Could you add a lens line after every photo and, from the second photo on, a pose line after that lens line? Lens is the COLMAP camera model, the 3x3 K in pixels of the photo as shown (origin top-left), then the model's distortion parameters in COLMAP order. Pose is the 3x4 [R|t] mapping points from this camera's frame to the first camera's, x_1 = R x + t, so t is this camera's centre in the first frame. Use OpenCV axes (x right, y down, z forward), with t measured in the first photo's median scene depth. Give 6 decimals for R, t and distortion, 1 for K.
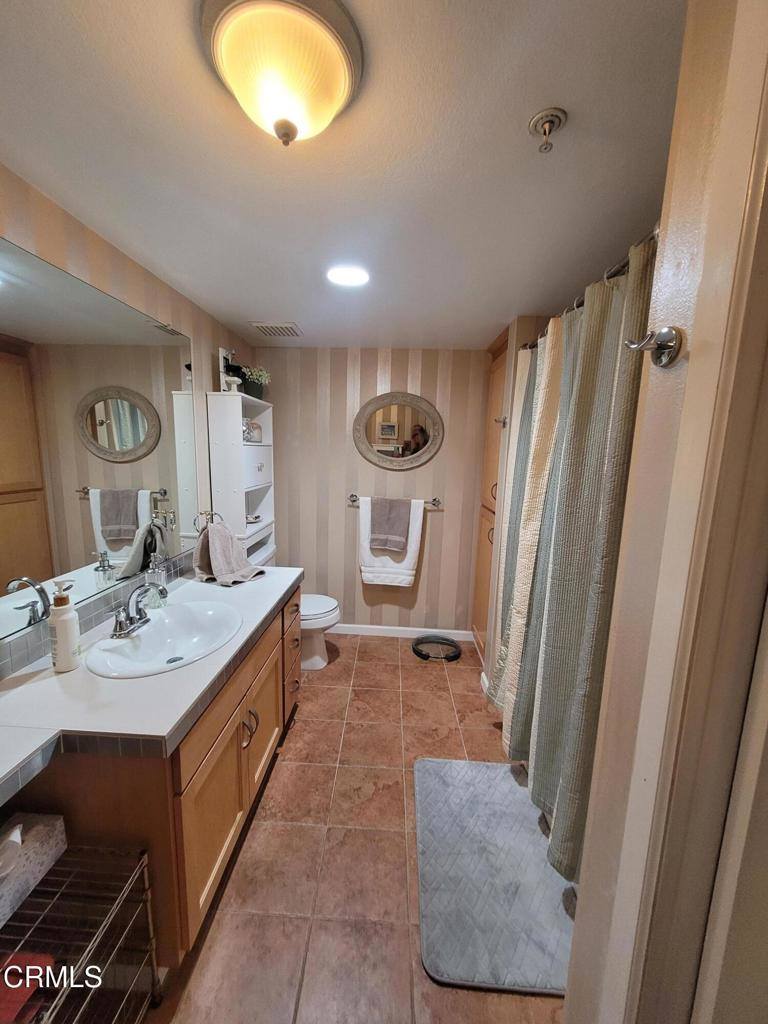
lens RADIAL K [[400.9, 0, 377.6], [0, 400.9, 514.8], [0, 0, 1]] dist [-0.000252, 0.000733]
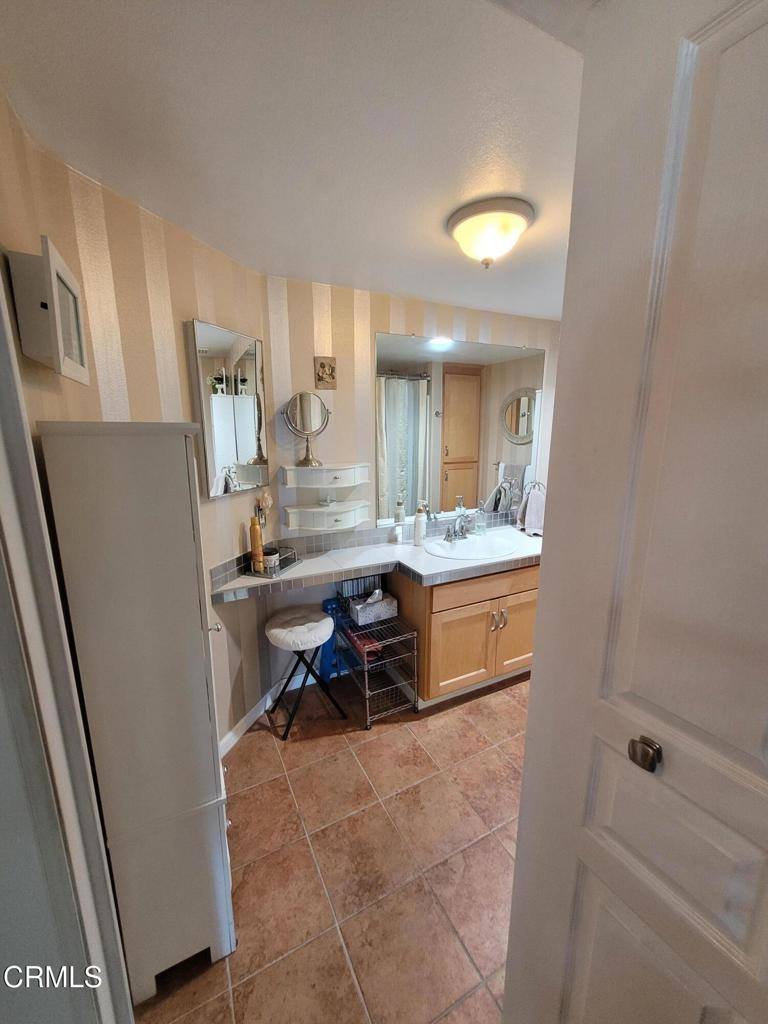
lens RADIAL K [[400.9, 0, 382.8], [0, 400.9, 513.3], [0, 0, 1]] dist [-0.000252, 0.000733]
pose [[0.494552, 0.153866, -0.855420, 0.508761], [-0.123749, 0.986644, 0.105925, 0.020410], [0.860293, 0.053472, 0.506987, -0.116046]]
